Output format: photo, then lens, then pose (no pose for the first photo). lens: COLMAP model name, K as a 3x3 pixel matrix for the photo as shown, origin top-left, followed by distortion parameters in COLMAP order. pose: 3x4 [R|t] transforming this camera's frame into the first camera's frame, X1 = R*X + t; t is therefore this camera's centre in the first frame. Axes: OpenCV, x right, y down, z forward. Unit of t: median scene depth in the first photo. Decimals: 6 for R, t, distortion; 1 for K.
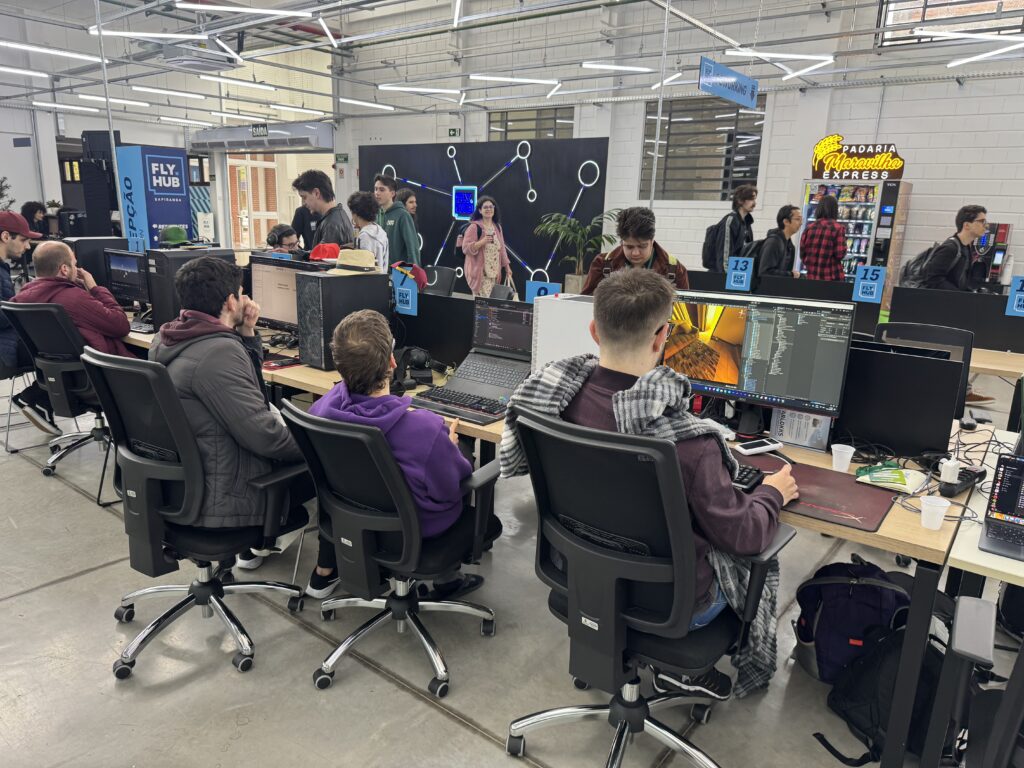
lens RADIAL K [[723.8, 0, 507.5], [0, 723.8, 405.5], [0, 0, 1]] dist [0.004508, -0.035966]
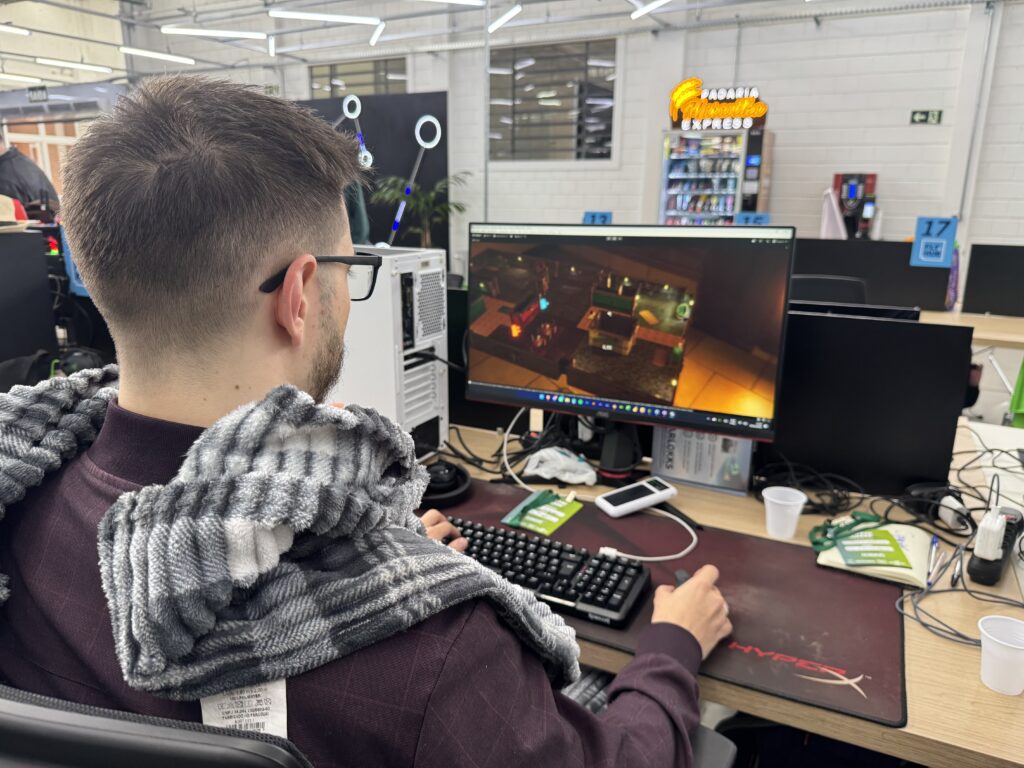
lens RADIAL K [[723.8, 0, 518.7], [0, 723.8, 390.9], [0, 0, 1]] dist [0.004508, -0.035966]
pose [[0.981722, -0.071829, 0.176248, 0.054448], [0.071330, 0.997411, 0.009177, -0.012050], [-0.176451, 0.003562, 0.984303, 0.152901]]
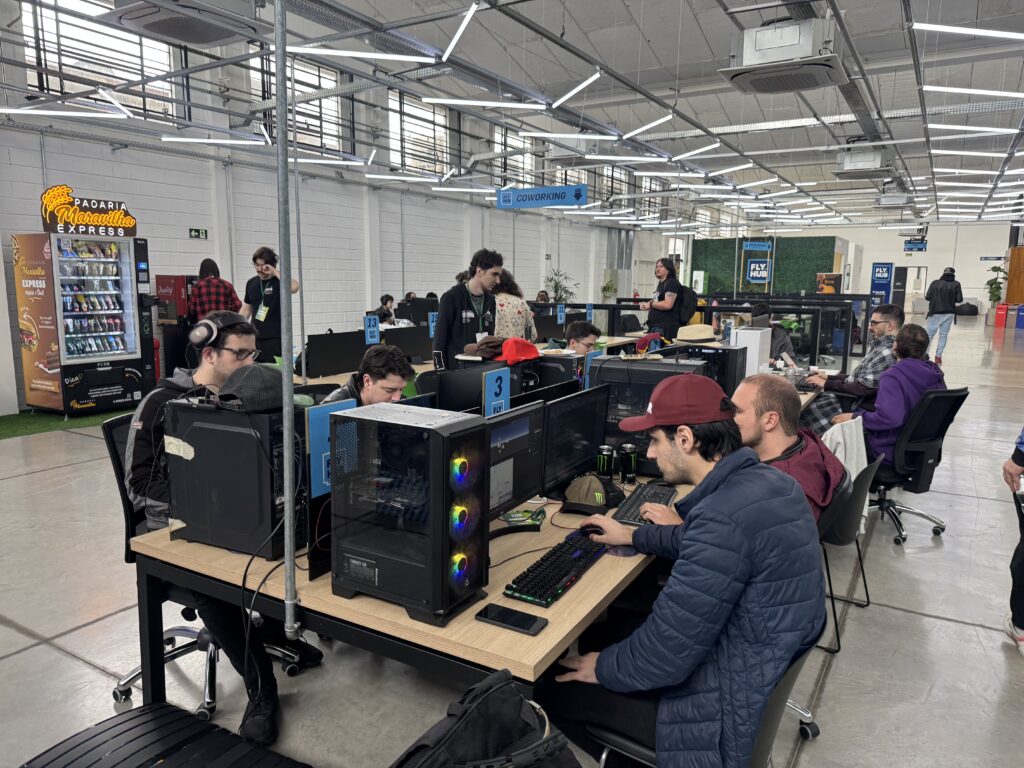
lens RADIAL K [[723.8, 0, 516.5], [0, 723.8, 388.0], [0, 0, 1]] dist [0.004508, -0.035966]
pose [[-0.119841, -0.182272, 0.975918, -0.554101], [0.237877, 0.949096, 0.206473, -0.182798], [-0.963874, 0.256893, -0.070382, 0.573905]]
